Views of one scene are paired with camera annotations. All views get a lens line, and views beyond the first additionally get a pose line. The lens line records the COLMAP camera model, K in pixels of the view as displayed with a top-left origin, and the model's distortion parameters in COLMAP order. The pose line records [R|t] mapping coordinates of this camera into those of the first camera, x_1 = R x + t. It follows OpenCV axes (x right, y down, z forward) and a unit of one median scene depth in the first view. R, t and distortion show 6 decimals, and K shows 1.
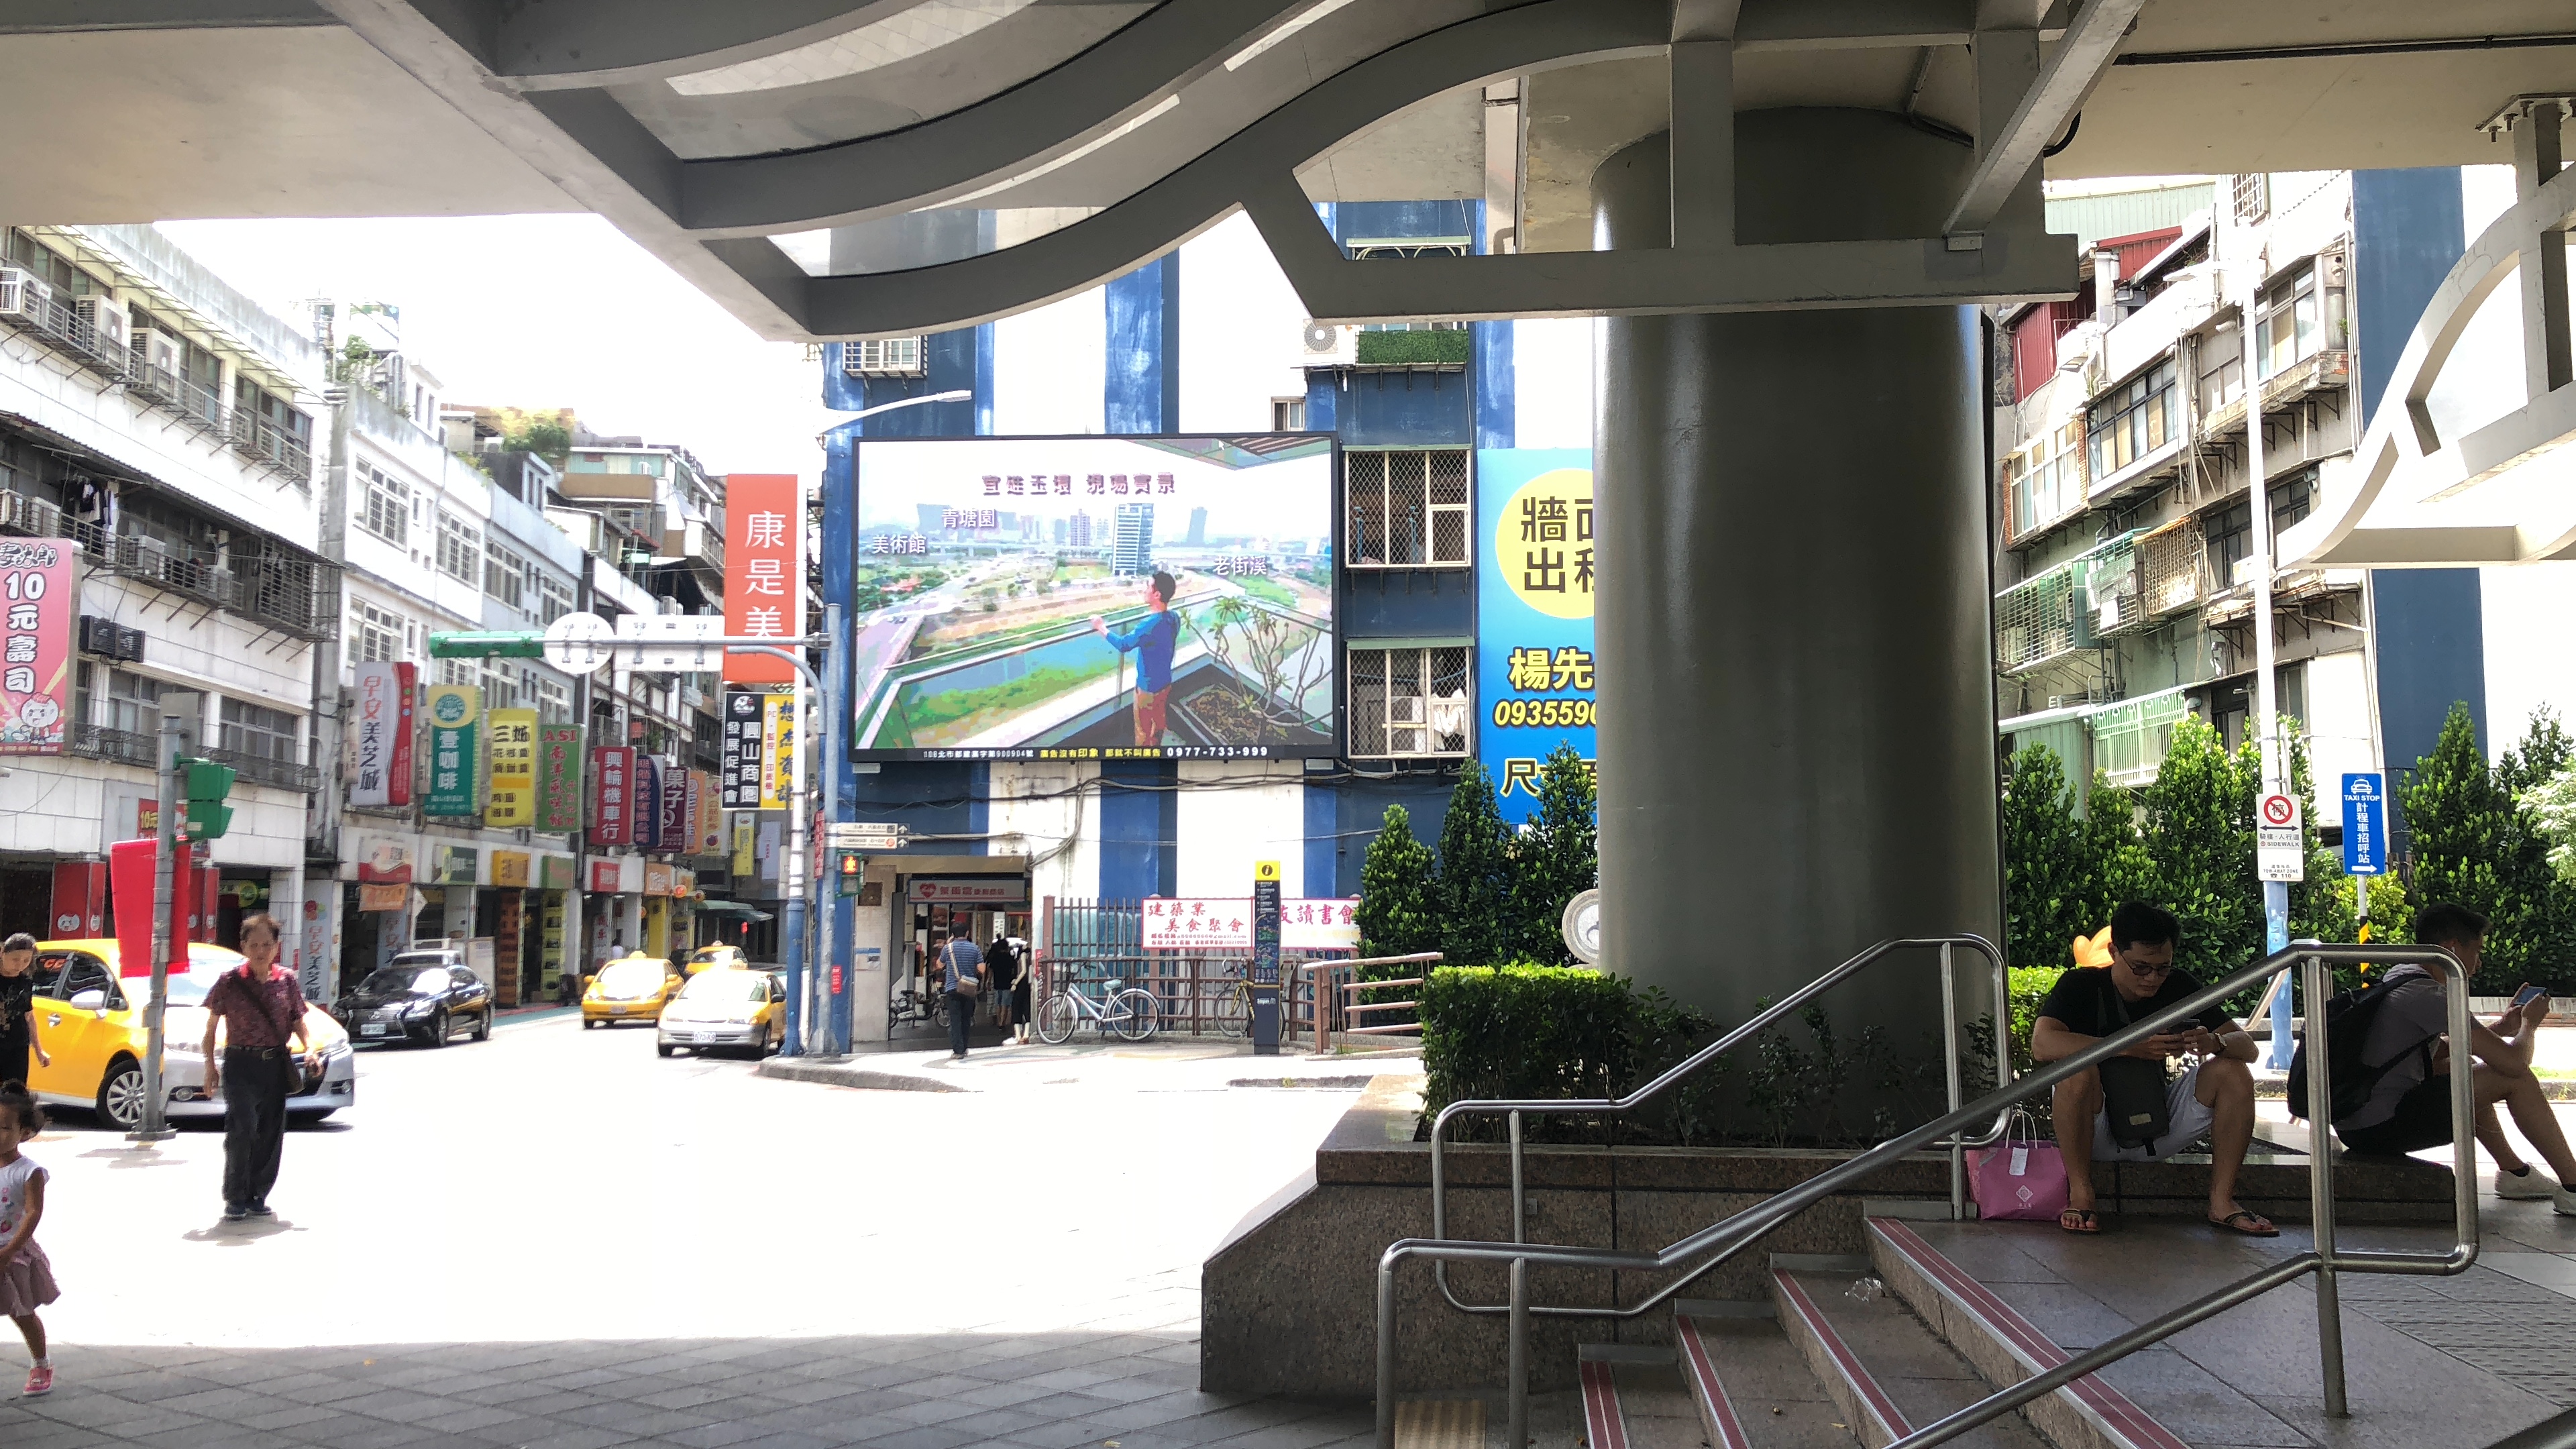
lens RADIAL K [[2253.1, 0, 1286.8], [0, 2253.1, 661.3], [0, 0, 1]] dist [0.091381, -0.121218]
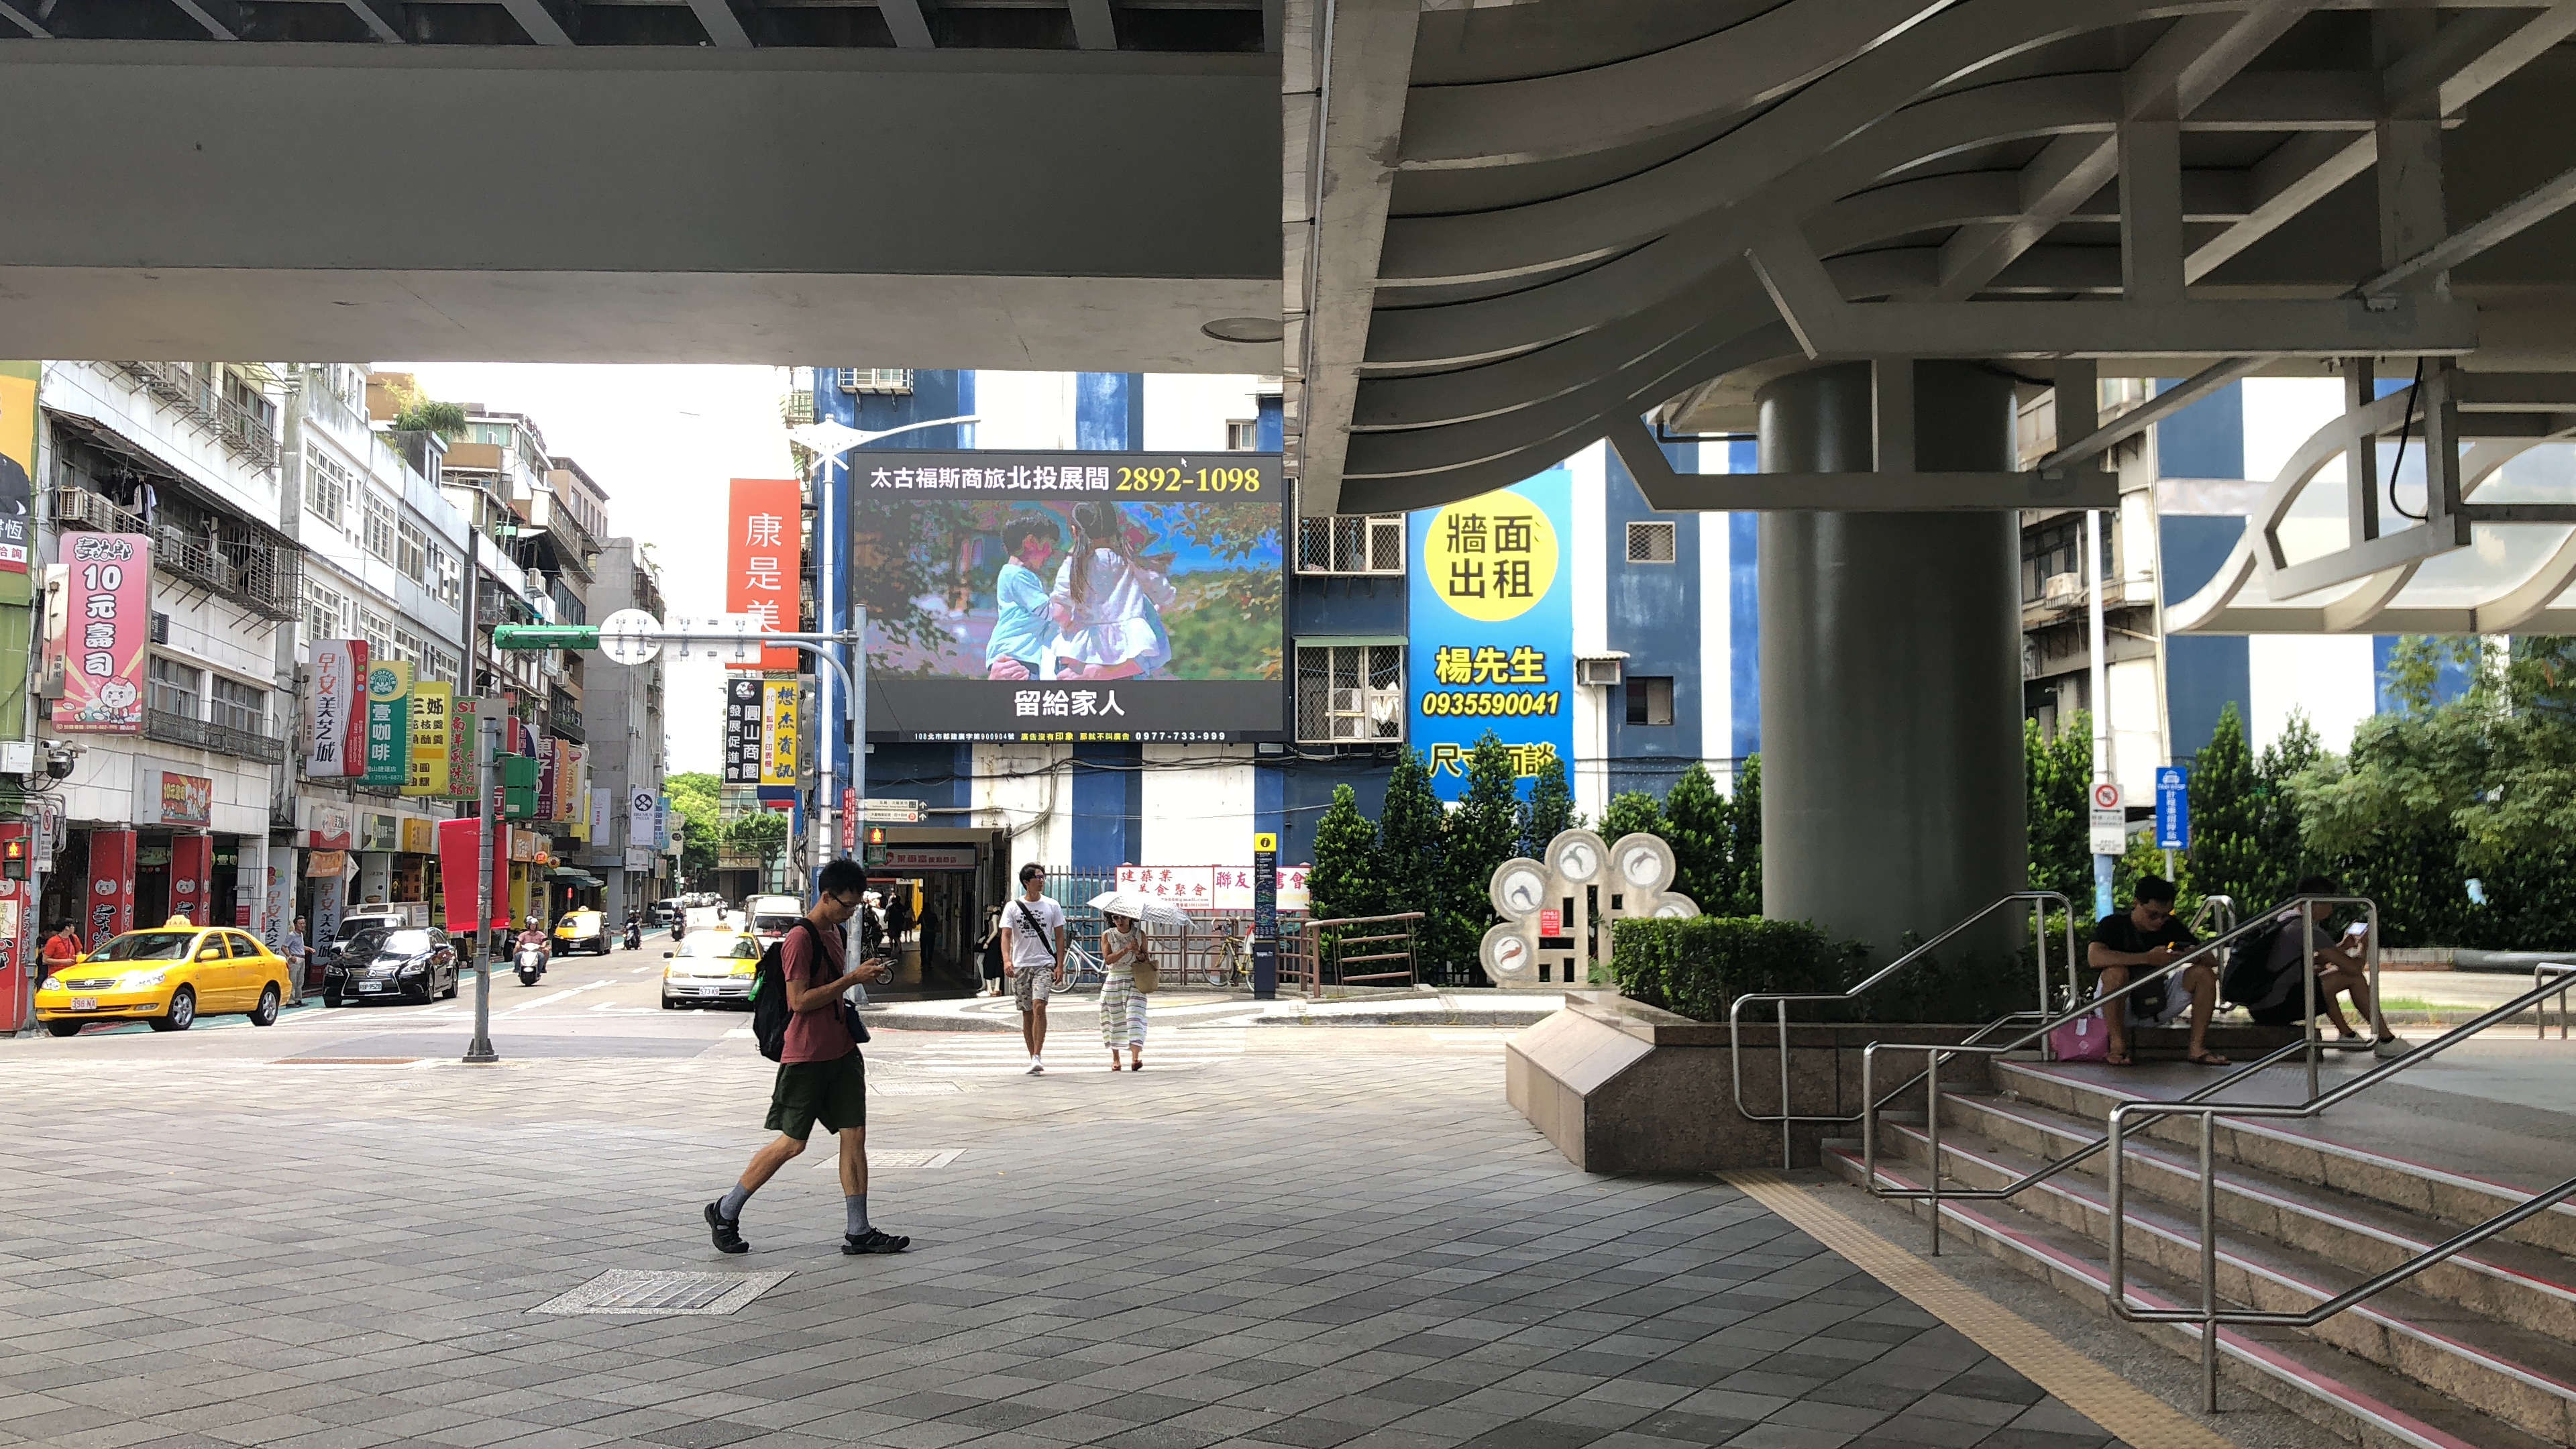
lens RADIAL K [[2274.0, 0, 1290.8], [0, 2274.0, 687.1], [0, 0, 1]] dist [0.103888, -0.204053]
pose [[0.994530, 0.009006, 0.104066, -0.096491], [-0.011847, 0.999573, 0.026711, -0.015713], [-0.103781, -0.027798, 0.994212, -0.137833]]
